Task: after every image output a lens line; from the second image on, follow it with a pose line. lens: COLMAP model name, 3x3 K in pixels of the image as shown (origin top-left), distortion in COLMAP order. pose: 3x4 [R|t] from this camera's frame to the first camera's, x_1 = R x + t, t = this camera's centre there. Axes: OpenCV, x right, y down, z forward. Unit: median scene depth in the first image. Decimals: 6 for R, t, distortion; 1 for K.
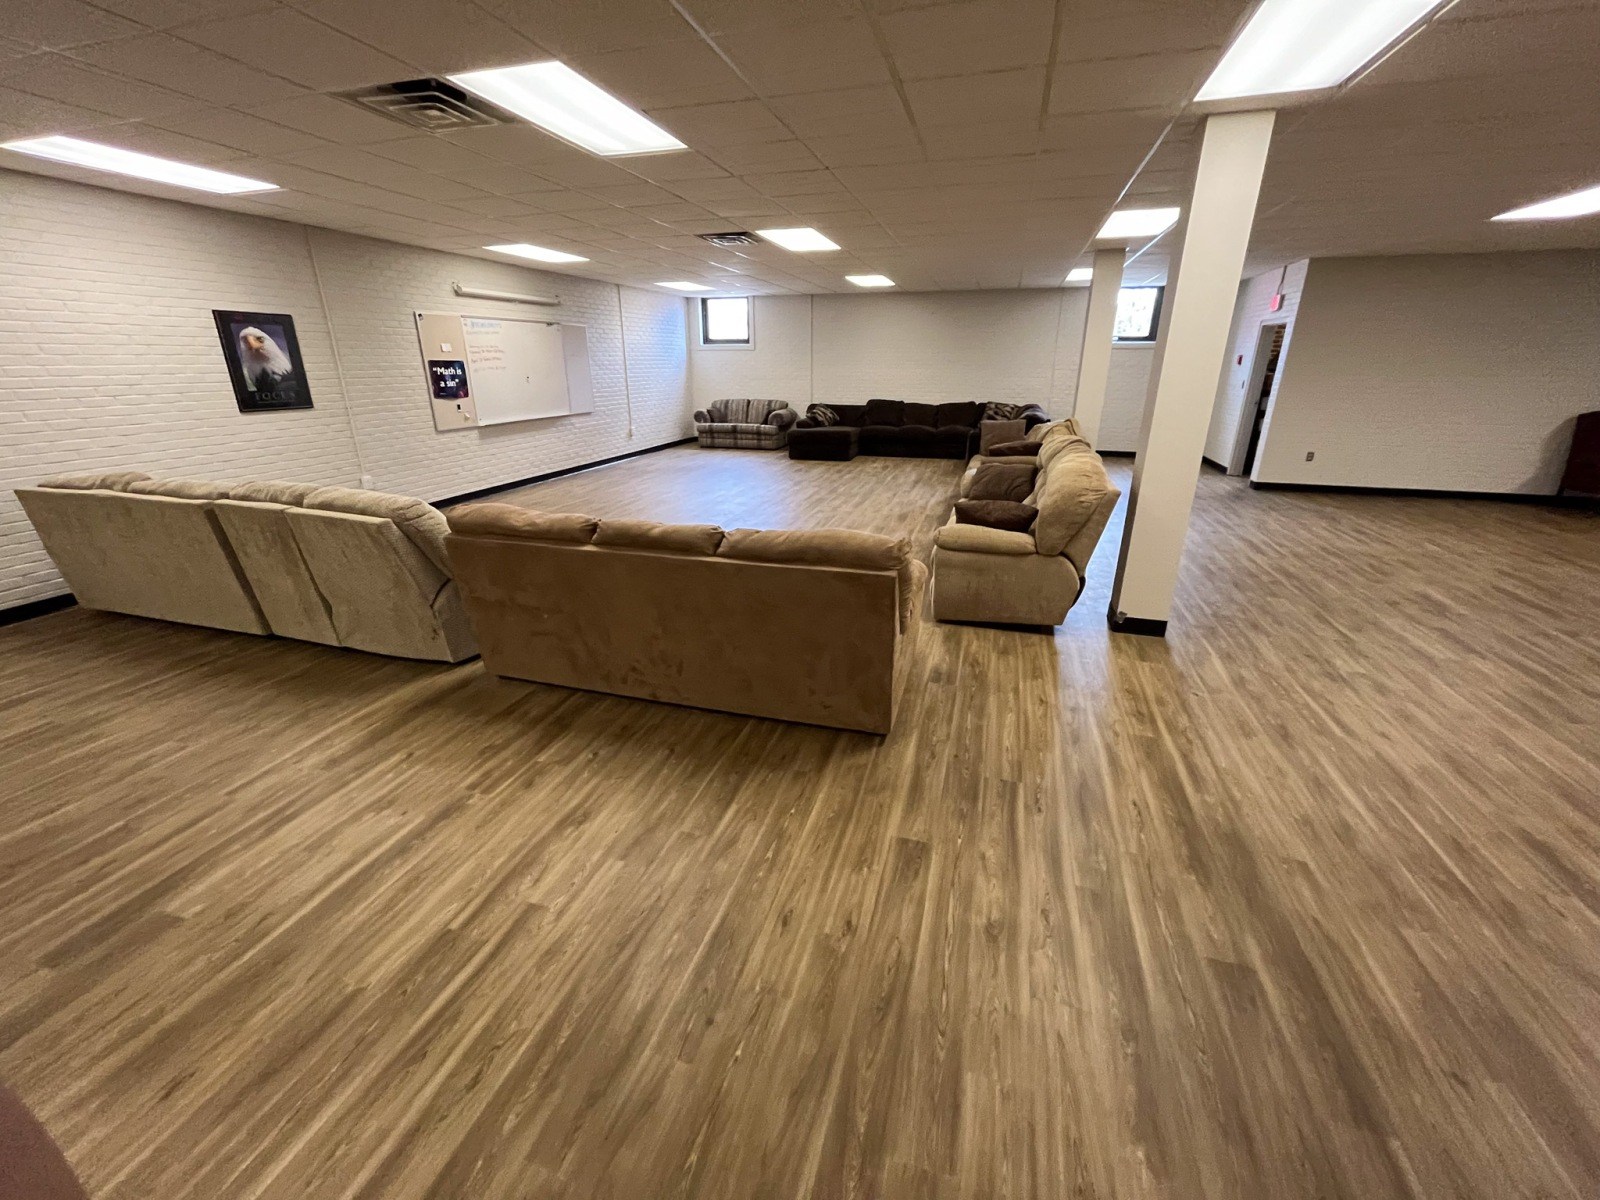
lens RADIAL K [[647.7, 0, 802.0], [0, 647.7, 600.5], [0, 0, 1]] dist [-0.003140, -0.000437]
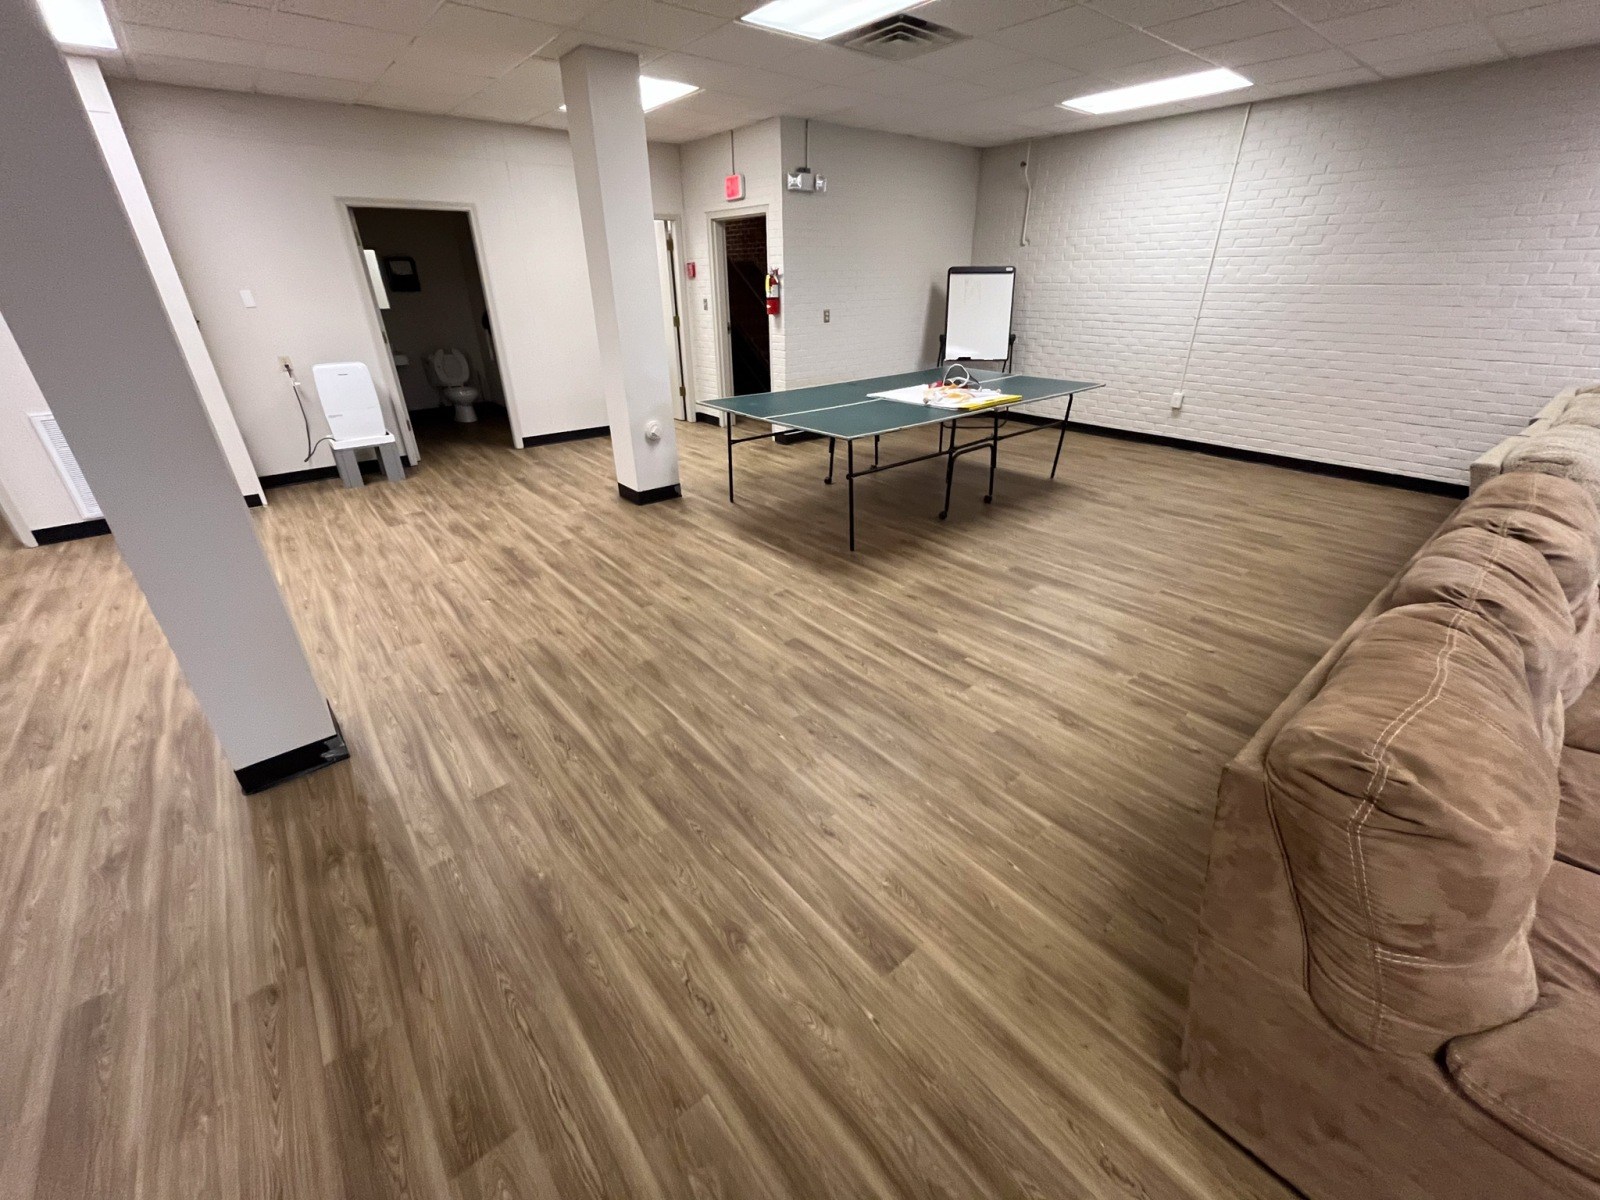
lens RADIAL K [[647.7, 0, 801.5], [0, 647.7, 592.8], [0, 0, 1]] dist [-0.003140, -0.000437]
pose [[-0.551582, 0.371569, -0.746789, 0.696435], [-0.283716, 0.758344, 0.586872, -0.358292], [0.784387, 0.535584, -0.312869, 1.054298]]
